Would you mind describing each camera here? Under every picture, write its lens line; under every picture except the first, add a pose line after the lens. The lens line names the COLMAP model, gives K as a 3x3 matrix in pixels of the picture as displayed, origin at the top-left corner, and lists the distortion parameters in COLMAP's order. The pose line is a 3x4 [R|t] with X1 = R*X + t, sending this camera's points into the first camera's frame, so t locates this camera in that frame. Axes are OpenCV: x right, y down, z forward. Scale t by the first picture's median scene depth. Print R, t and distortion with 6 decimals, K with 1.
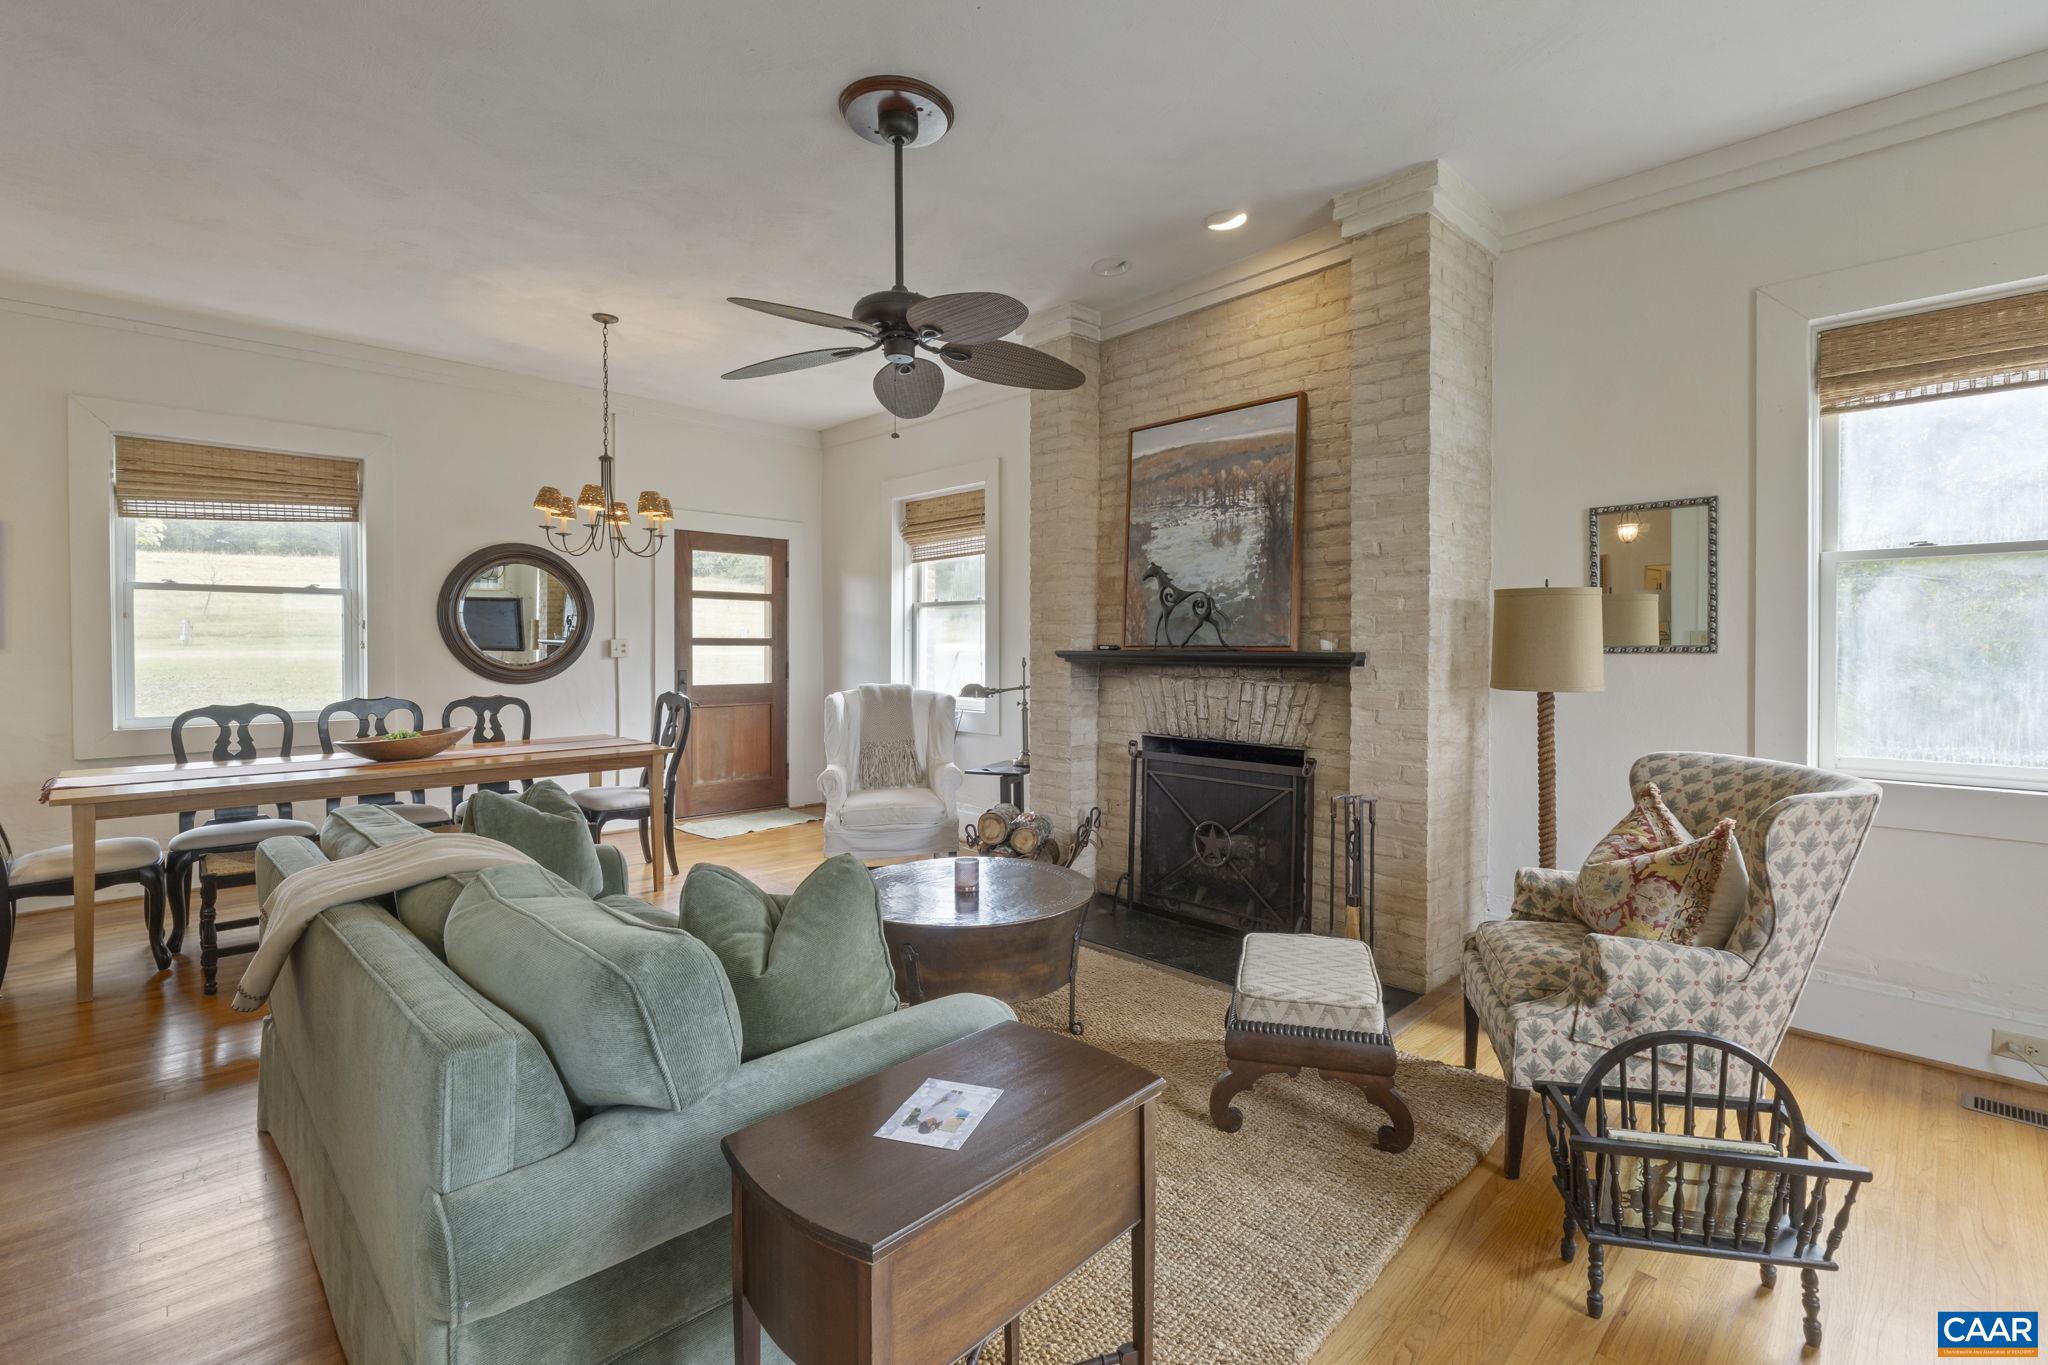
lens RADIAL K [[913.5, 0, 1021.8], [0, 913.5, 664.6], [0, 0, 1]] dist [0.001515, 0.000112]
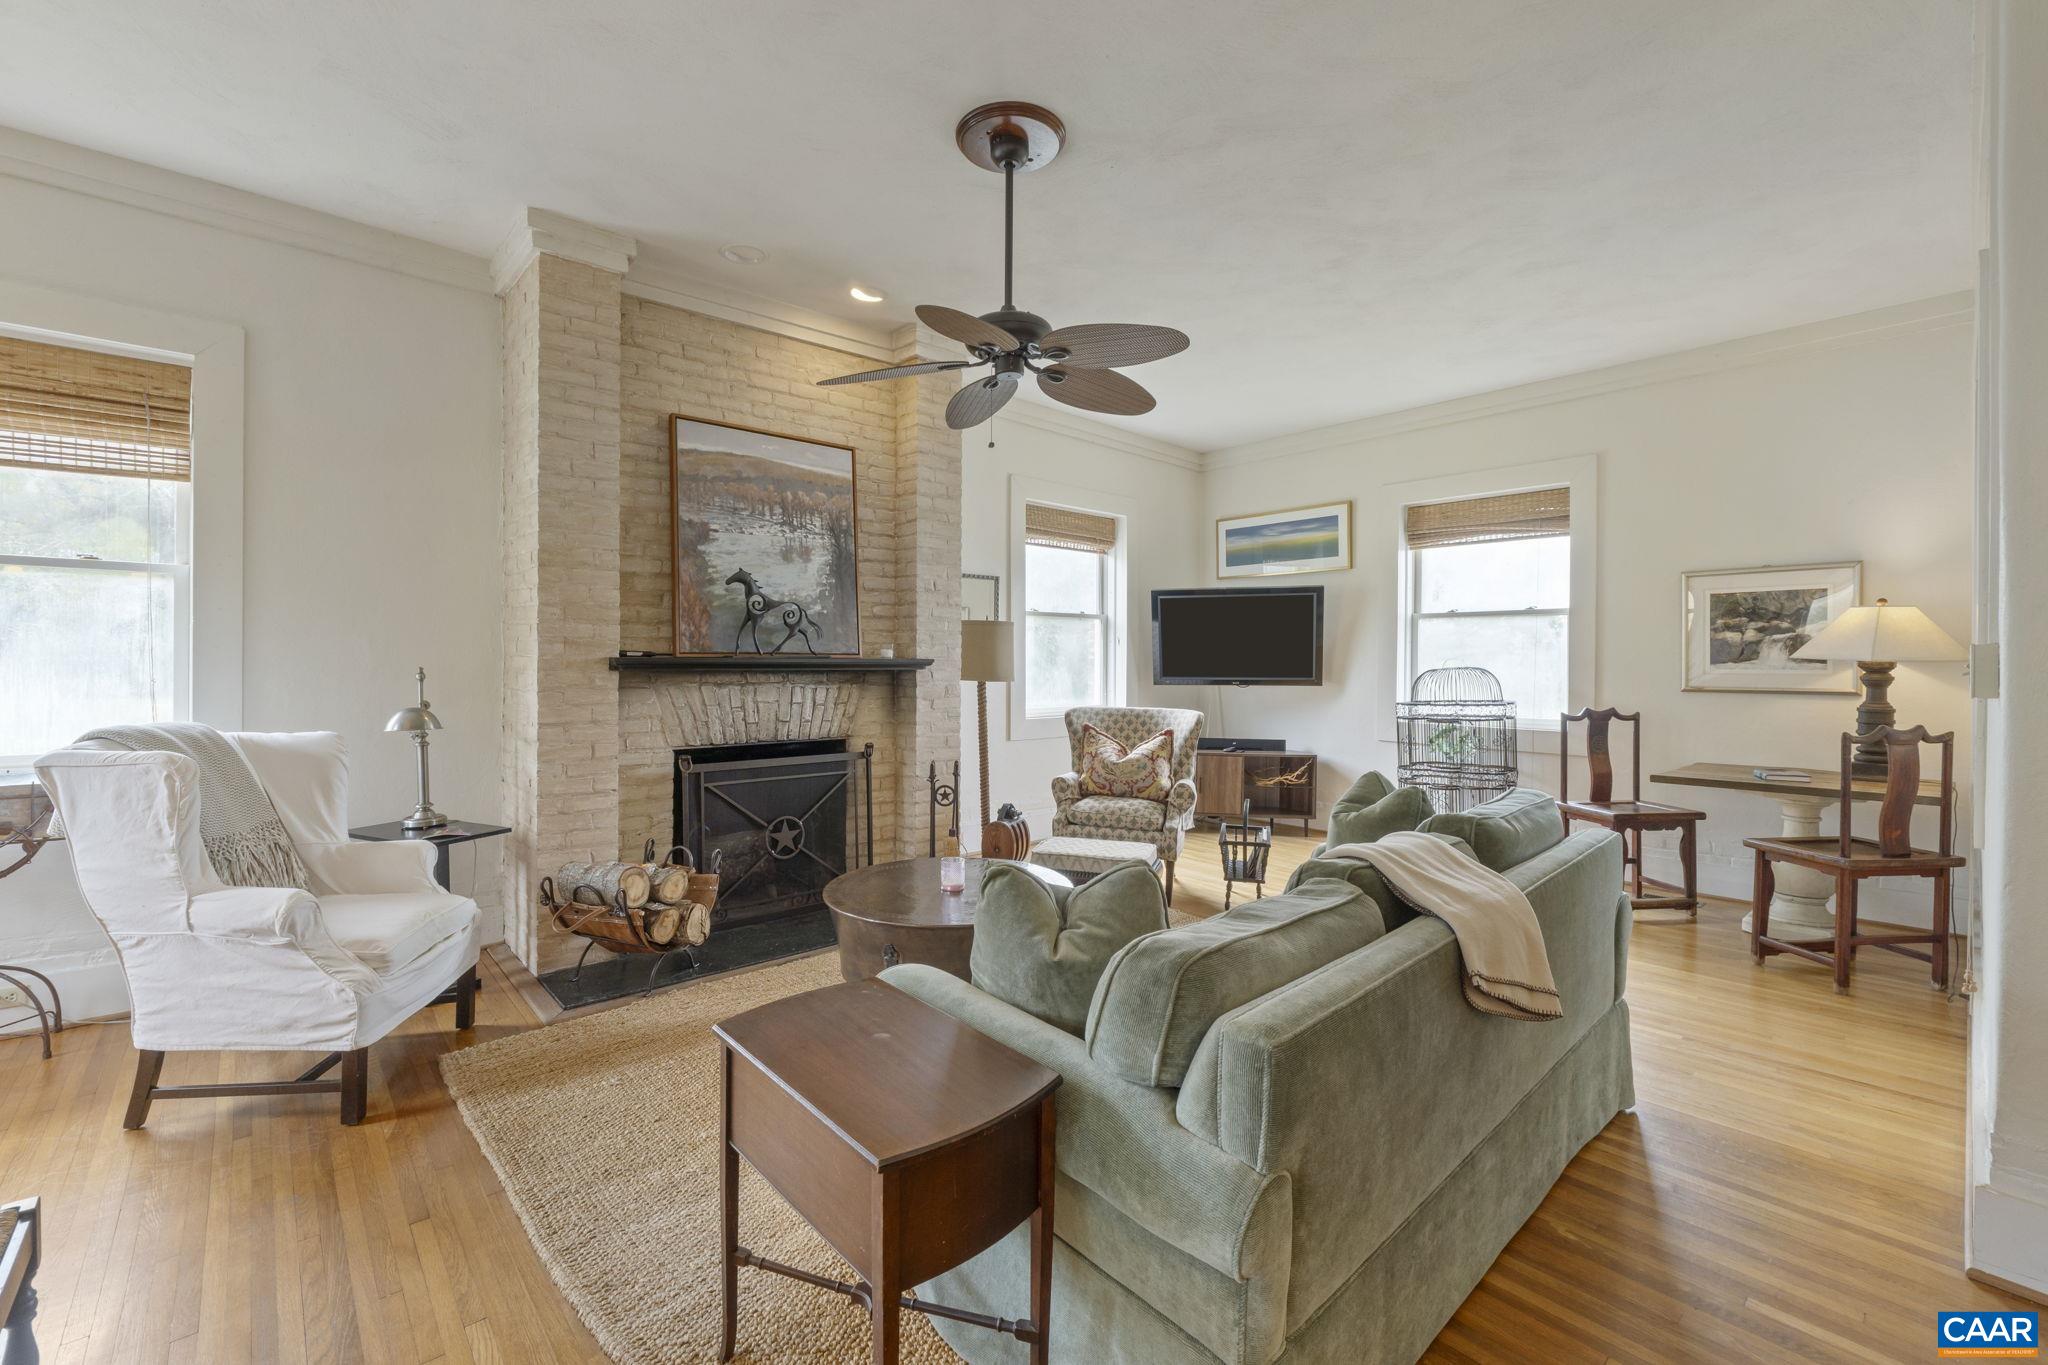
lens RADIAL K [[849.3, 0, 1021.3], [0, 849.3, 671.2], [0, 0, 1]] dist [0.000465, -0.000003]
pose [[0.041146, -0.015820, 0.999028, -0.781321], [0.015869, 0.999759, 0.015178, -0.010218], [-0.999027, 0.015229, 0.041387, 0.682907]]
